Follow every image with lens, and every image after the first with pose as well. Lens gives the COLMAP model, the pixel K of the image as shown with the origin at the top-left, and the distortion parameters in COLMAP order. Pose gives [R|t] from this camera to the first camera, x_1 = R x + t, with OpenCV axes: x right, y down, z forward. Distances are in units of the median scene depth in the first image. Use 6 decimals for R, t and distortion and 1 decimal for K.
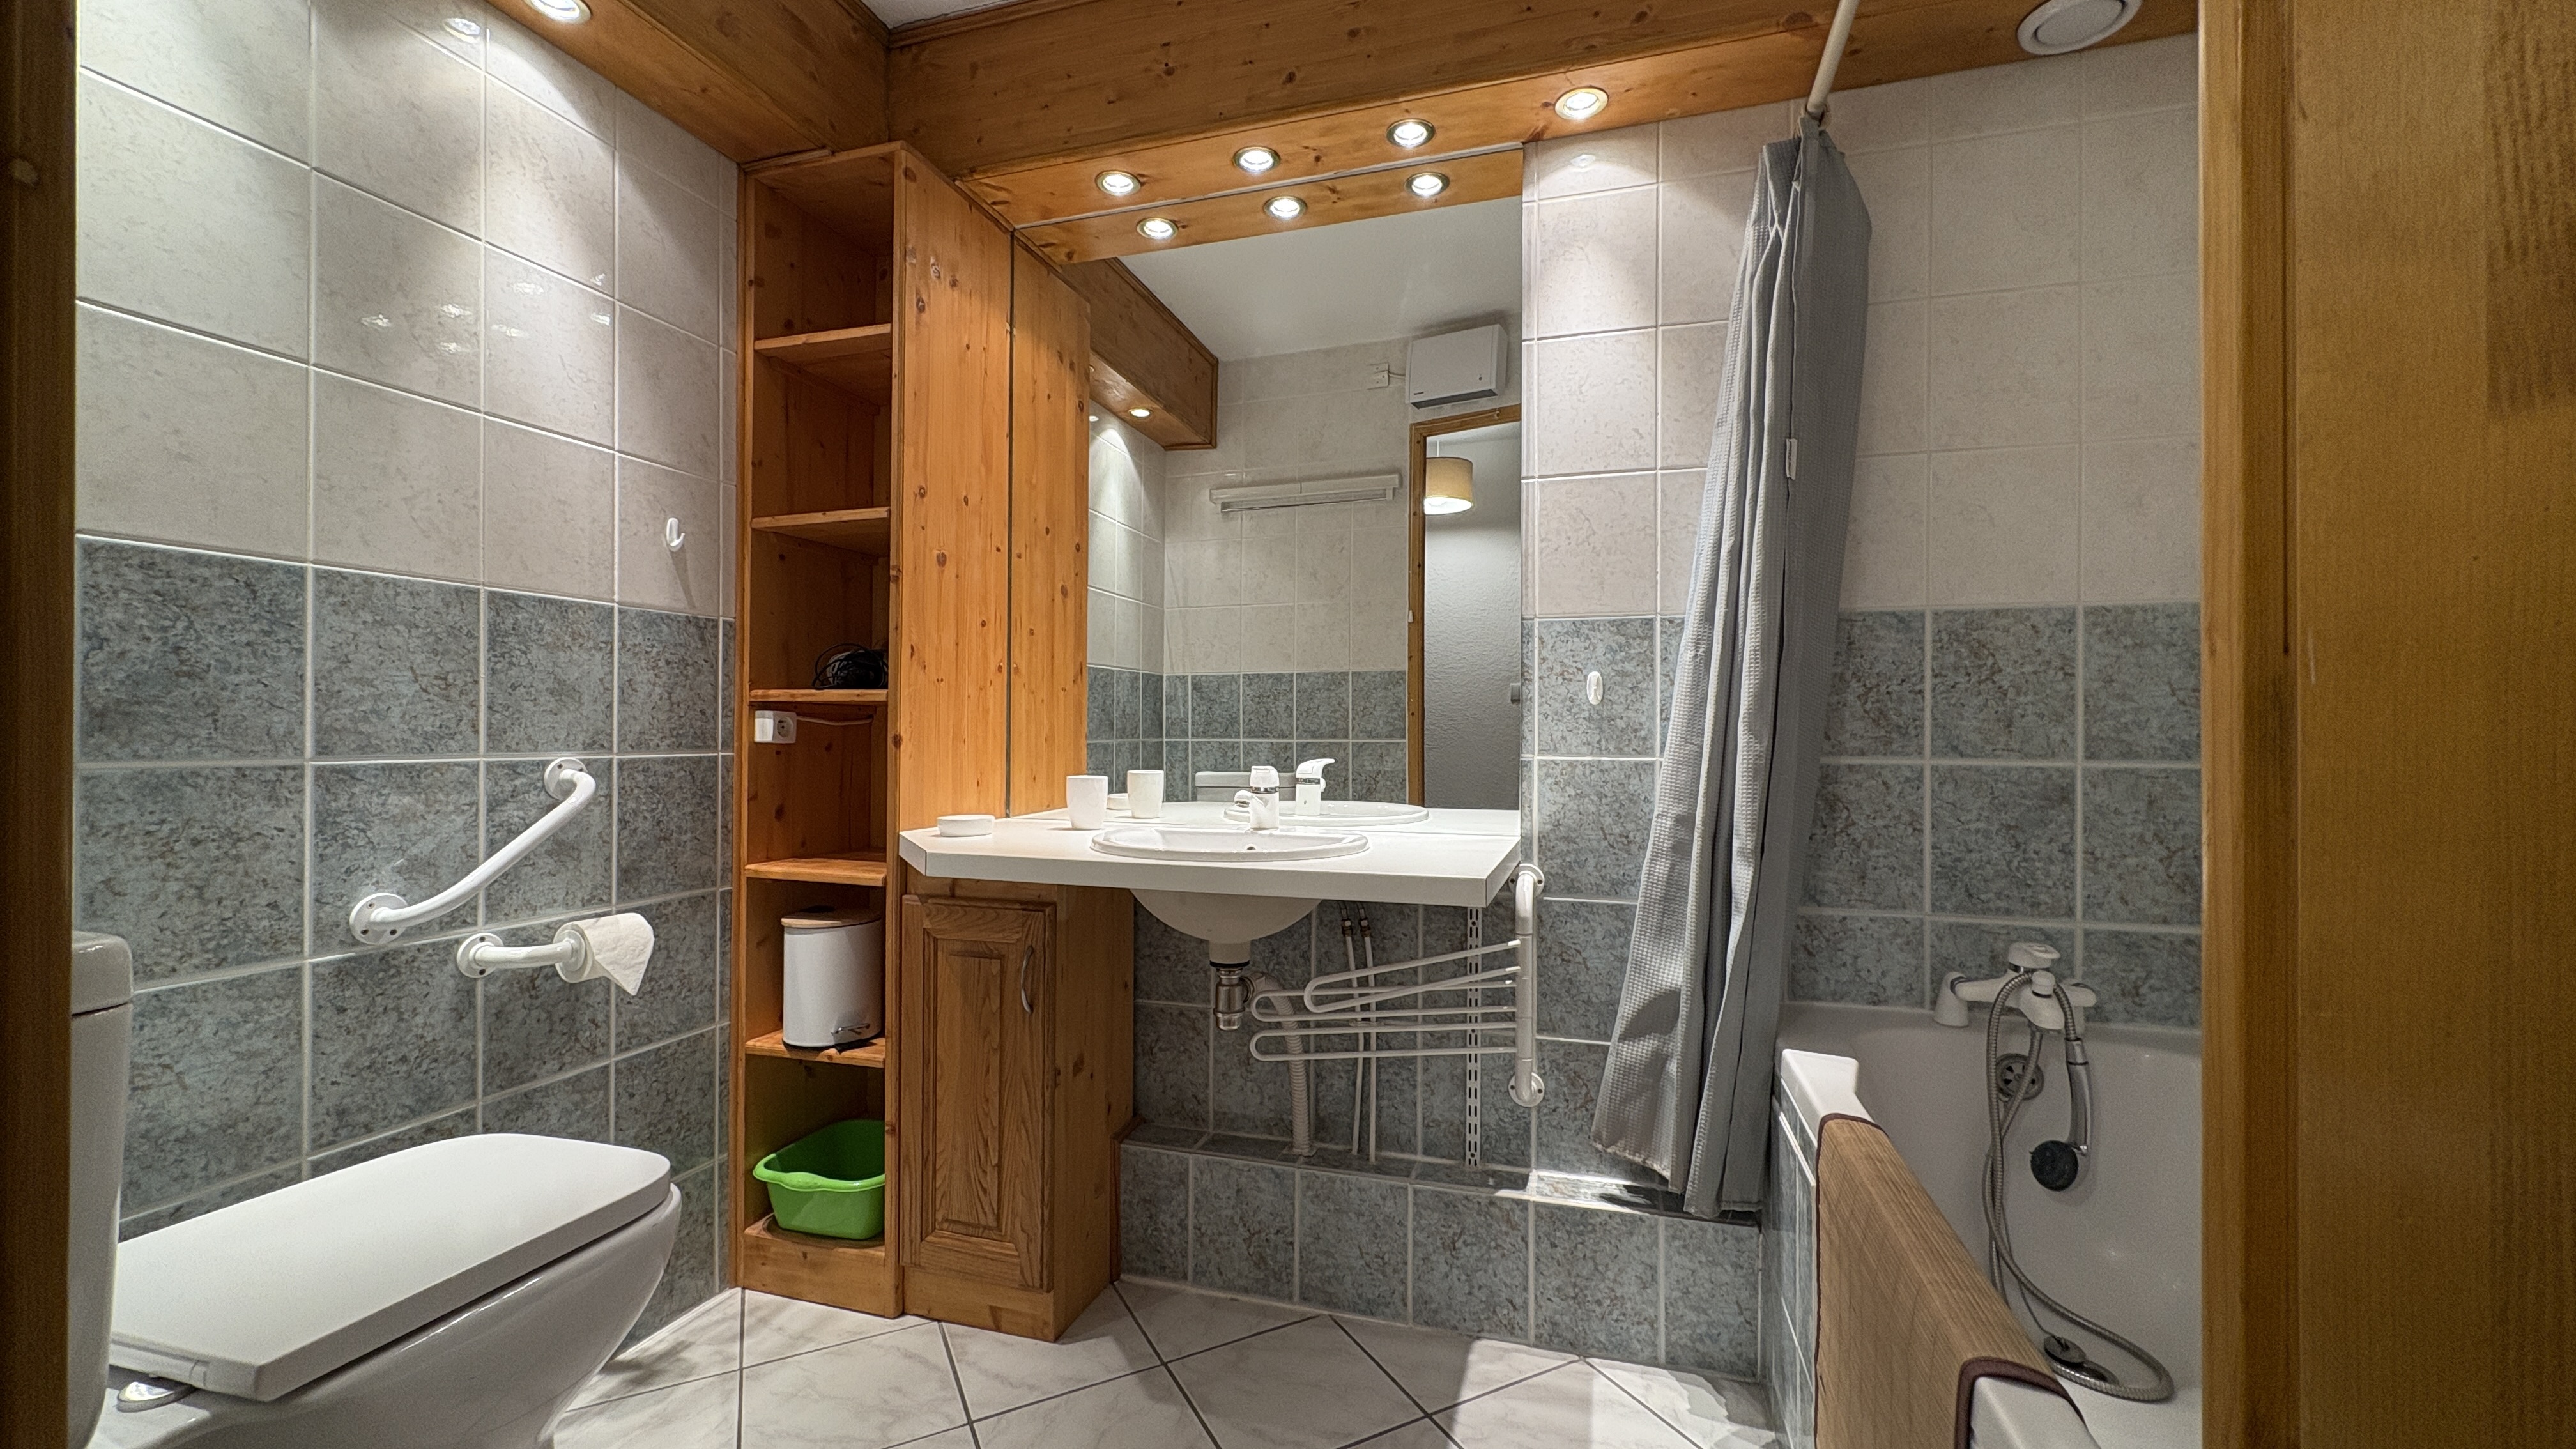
lens RADIAL K [[1019.4, 0, 1292.9], [0, 1019.4, 729.7], [0, 0, 1]] dist [-0.001207, -0.000060]
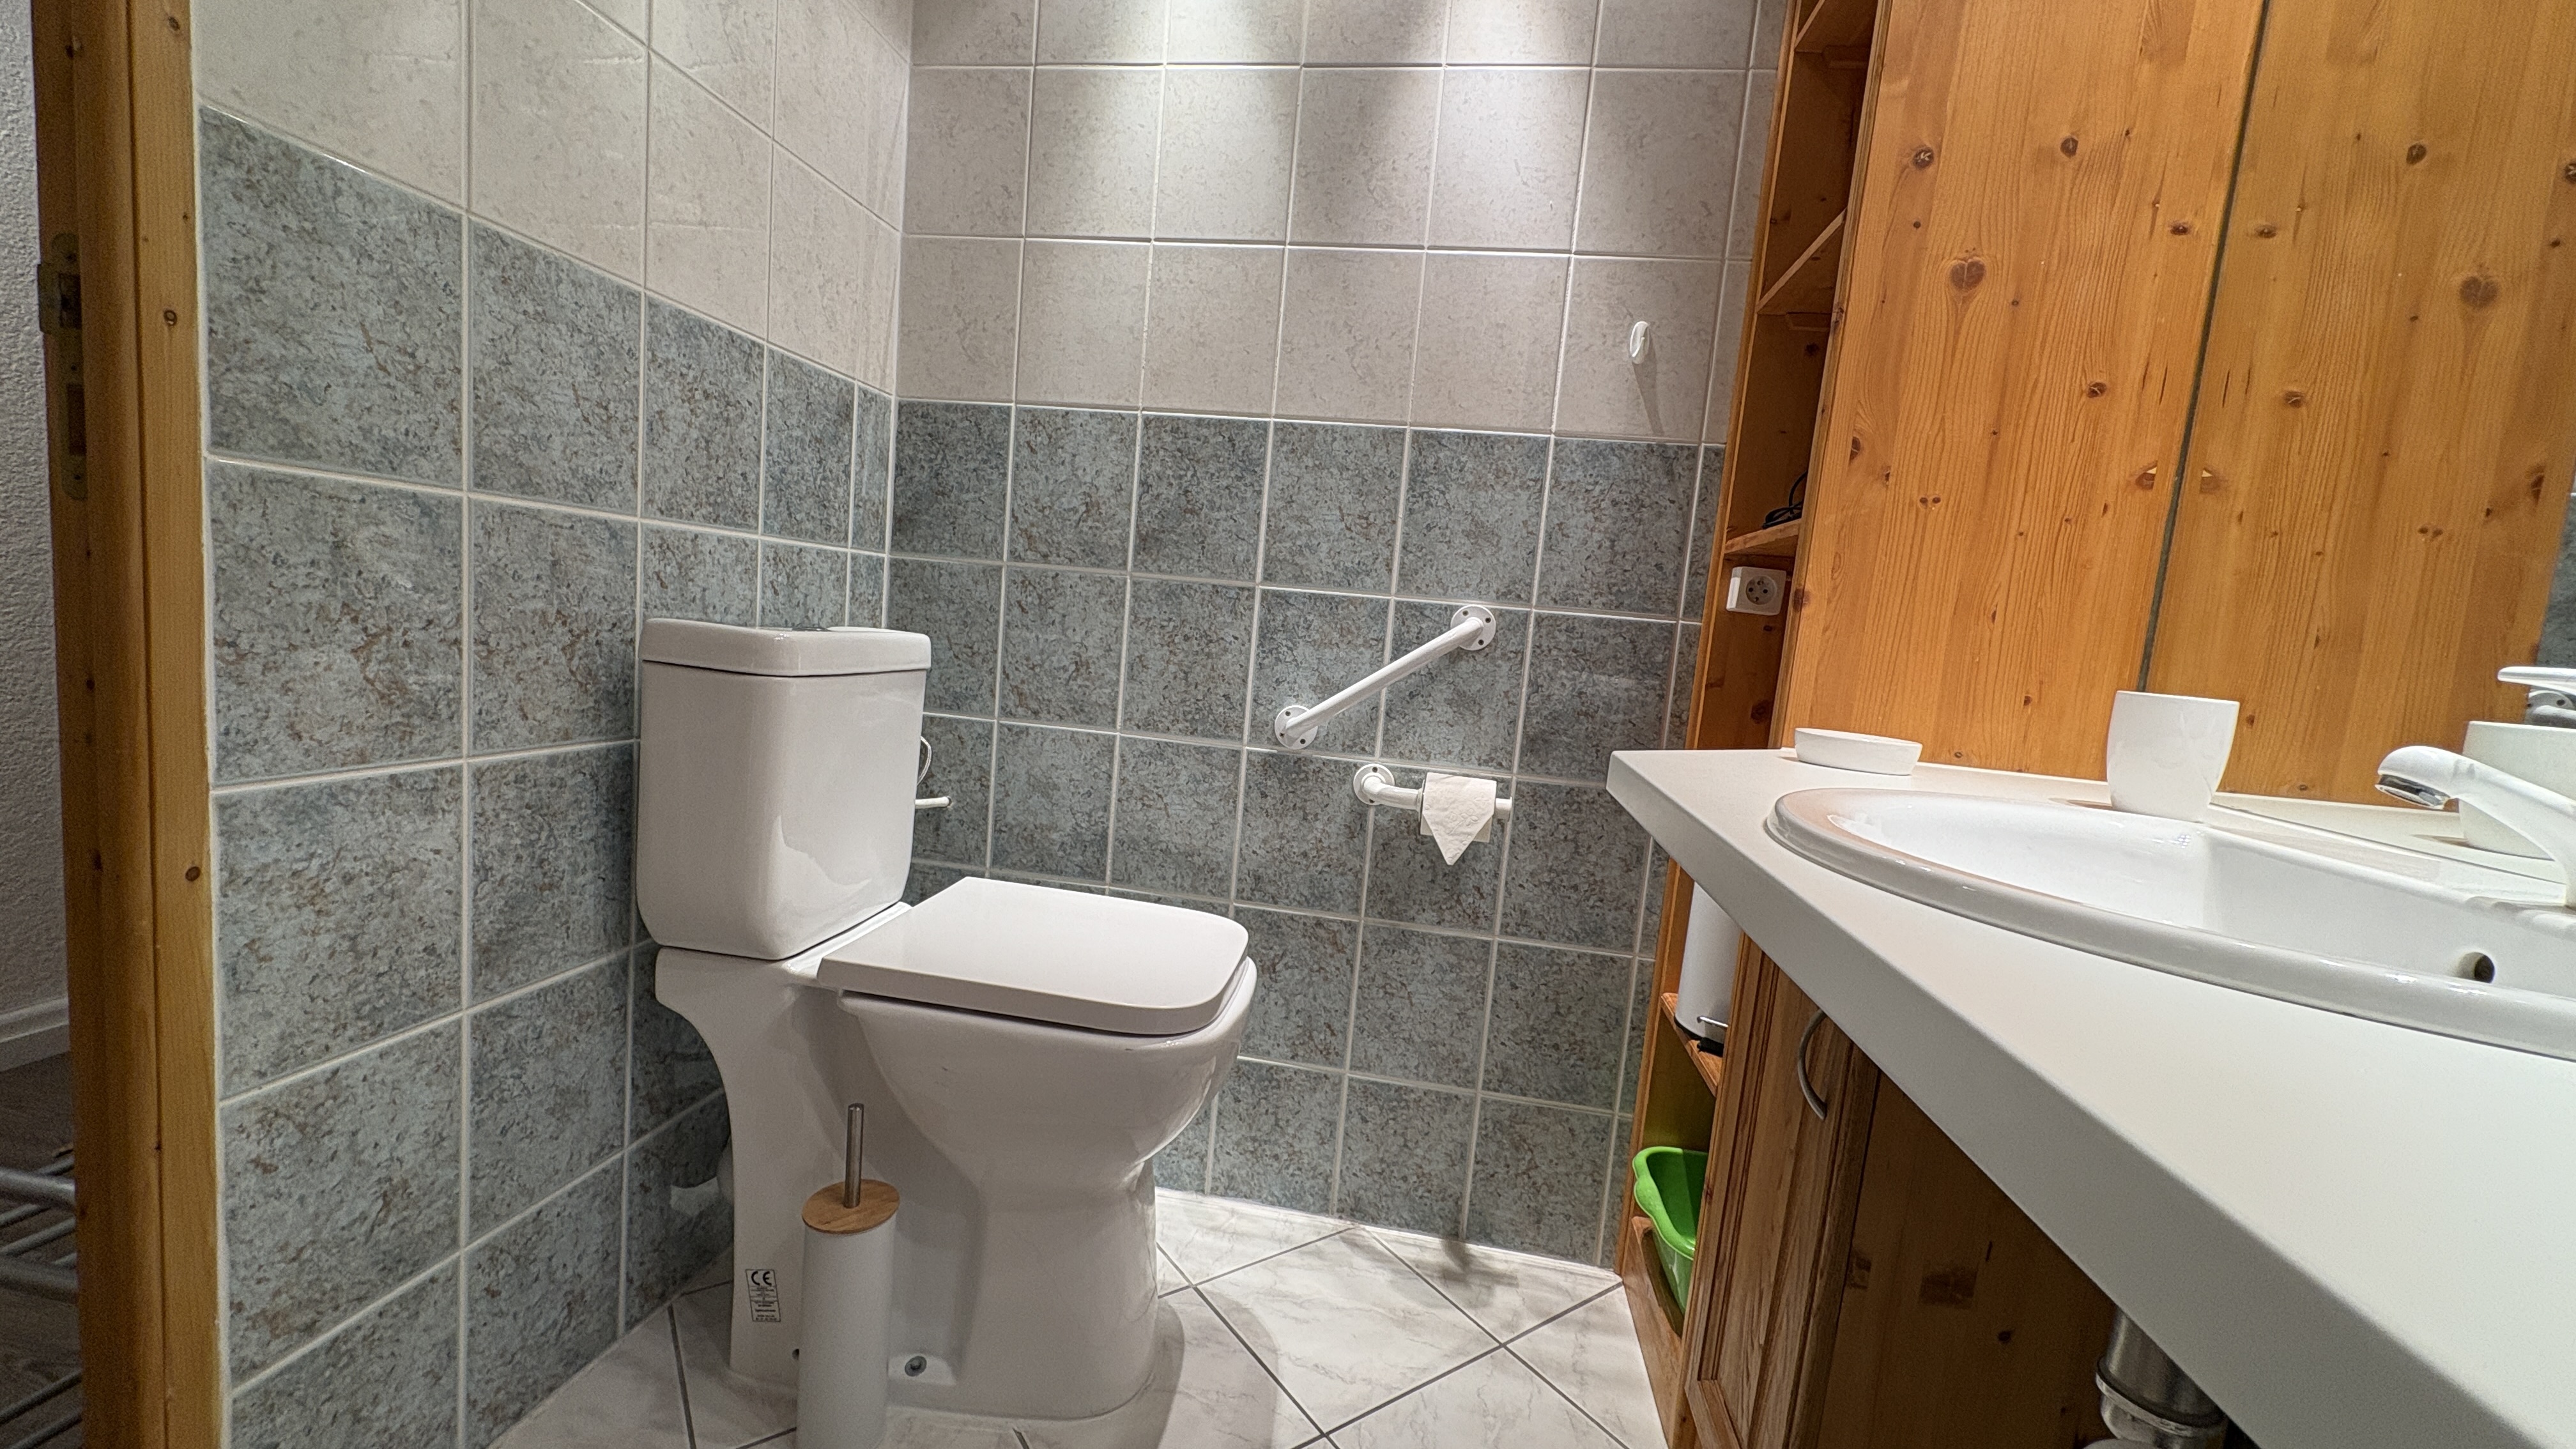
lens RADIAL K [[1019.4, 0, 1287.3], [0, 1019.4, 730.4], [0, 0, 1]] dist [-0.001207, -0.000060]
pose [[0.139859, 0.117832, -0.983135, 0.218467], [-0.084833, 0.990669, 0.106667, 0.060389], [0.986531, 0.068484, 0.148550, 0.744168]]
